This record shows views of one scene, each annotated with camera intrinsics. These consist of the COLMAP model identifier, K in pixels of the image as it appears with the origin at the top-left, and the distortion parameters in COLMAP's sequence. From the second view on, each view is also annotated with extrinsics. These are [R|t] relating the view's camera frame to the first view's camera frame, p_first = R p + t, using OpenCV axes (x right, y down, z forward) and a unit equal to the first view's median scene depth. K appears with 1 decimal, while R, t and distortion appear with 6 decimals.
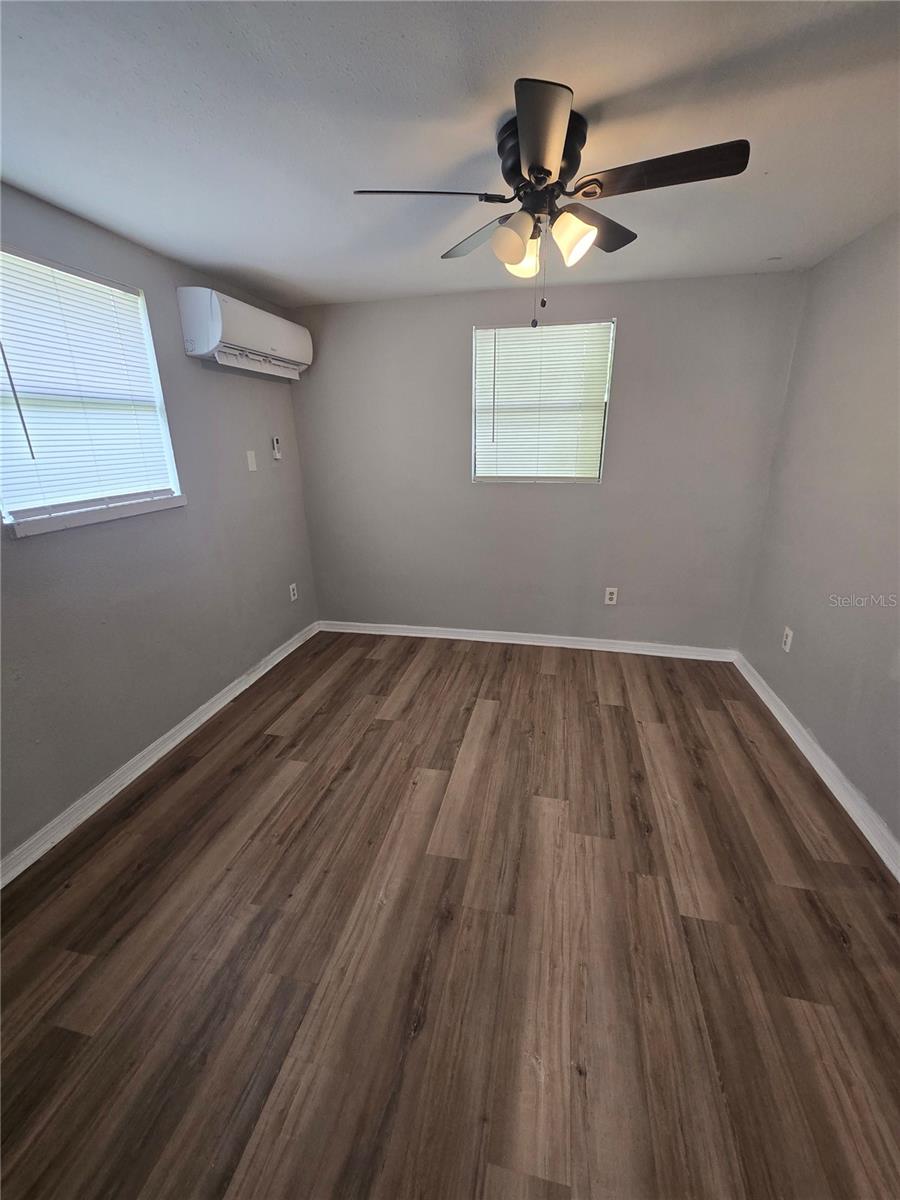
lens RADIAL K [[493.5, 0, 450.1], [0, 493.5, 602.7], [0, 0, 1]] dist [-0.001237, 0.000296]
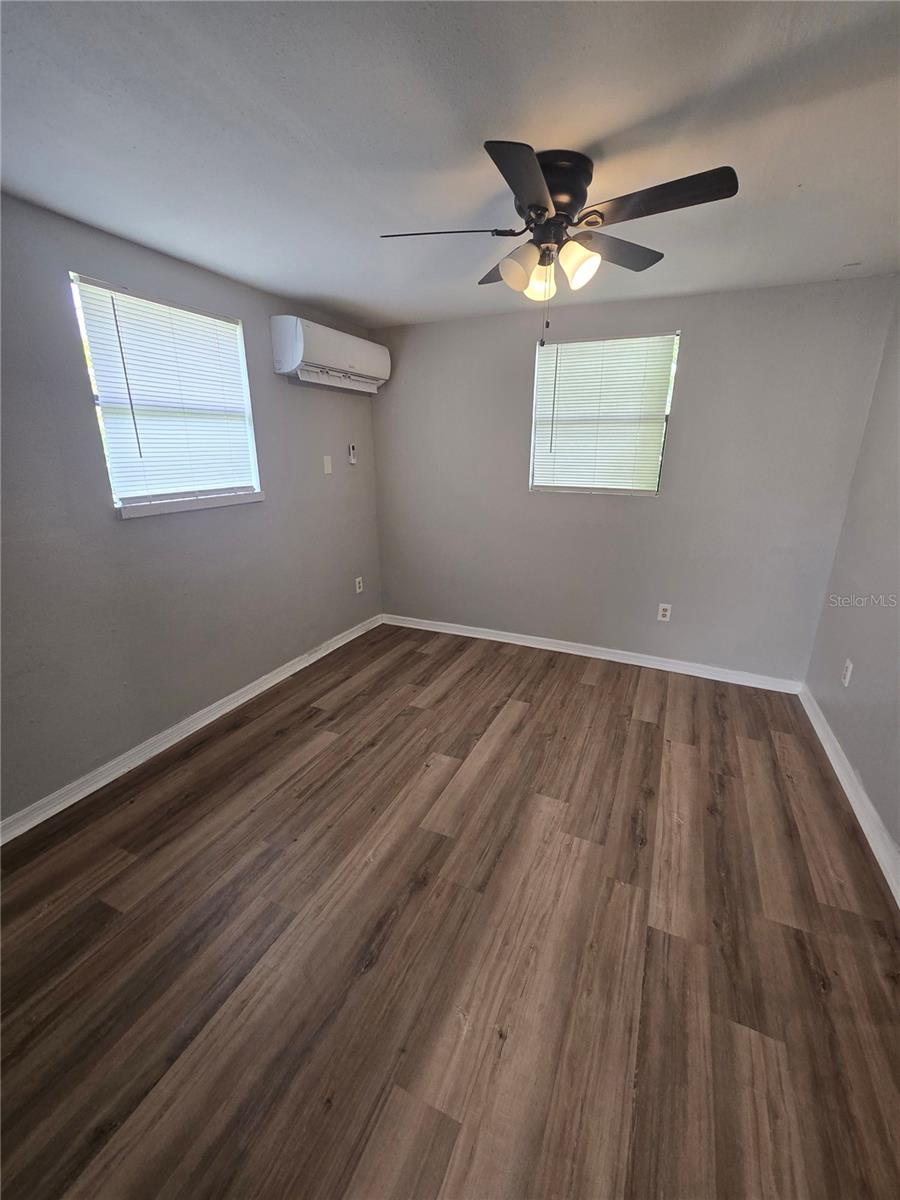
lens RADIAL K [[493.9, 0, 450.0], [0, 493.9, 600.0], [0, 0, 1]] dist [-0.001967, 0.000181]
pose [[0.977283, 0.079088, -0.196630, 0.169437], [-0.083720, 0.996371, -0.015340, 0.020556], [0.194703, 0.031453, 0.980358, -0.058373]]
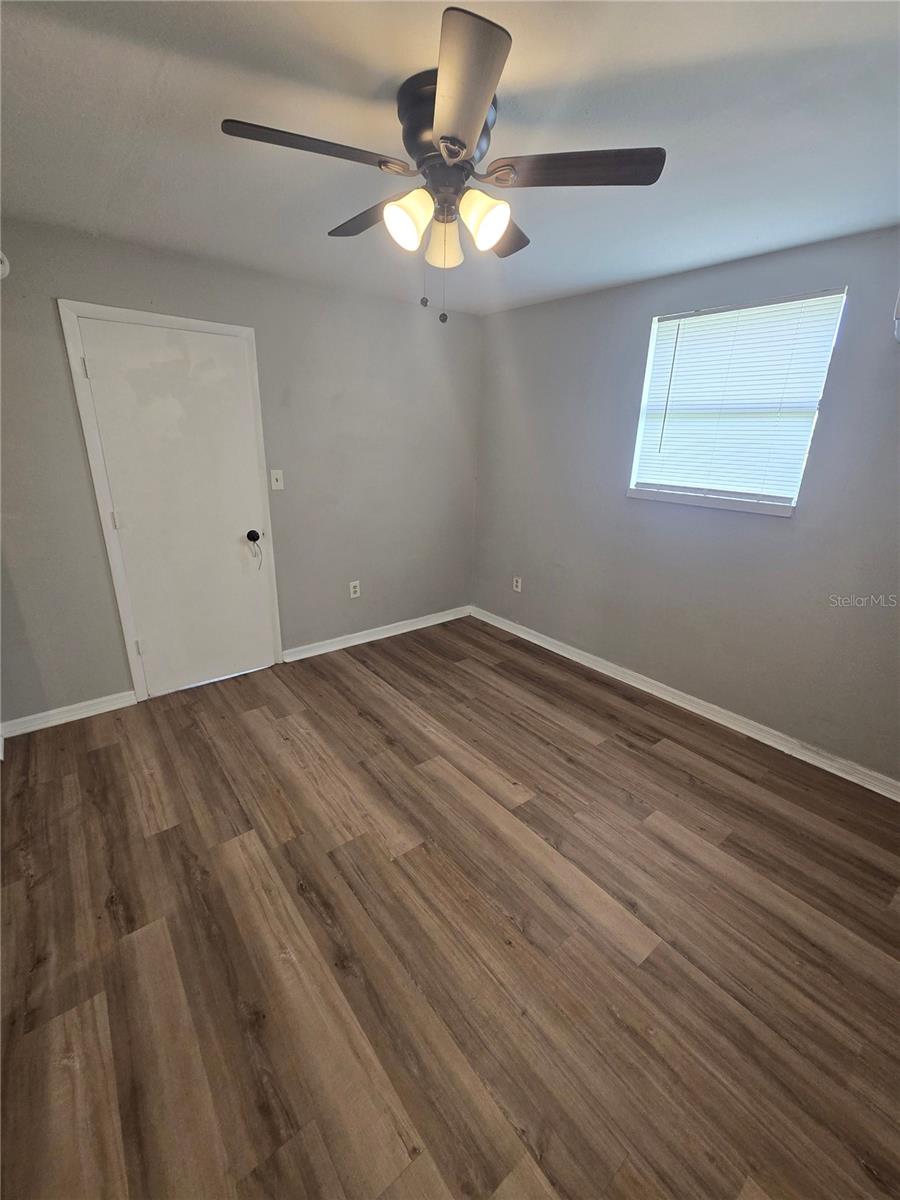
lens RADIAL K [[491.2, 0, 446.0], [0, 491.2, 600.7], [0, 0, 1]] dist [-0.000527, 0.000318]
pose [[-0.634042, 0.250411, -0.731632, 0.703490], [-0.263541, 0.819507, 0.508876, -0.442306], [0.727005, 0.515464, -0.453608, 1.237480]]
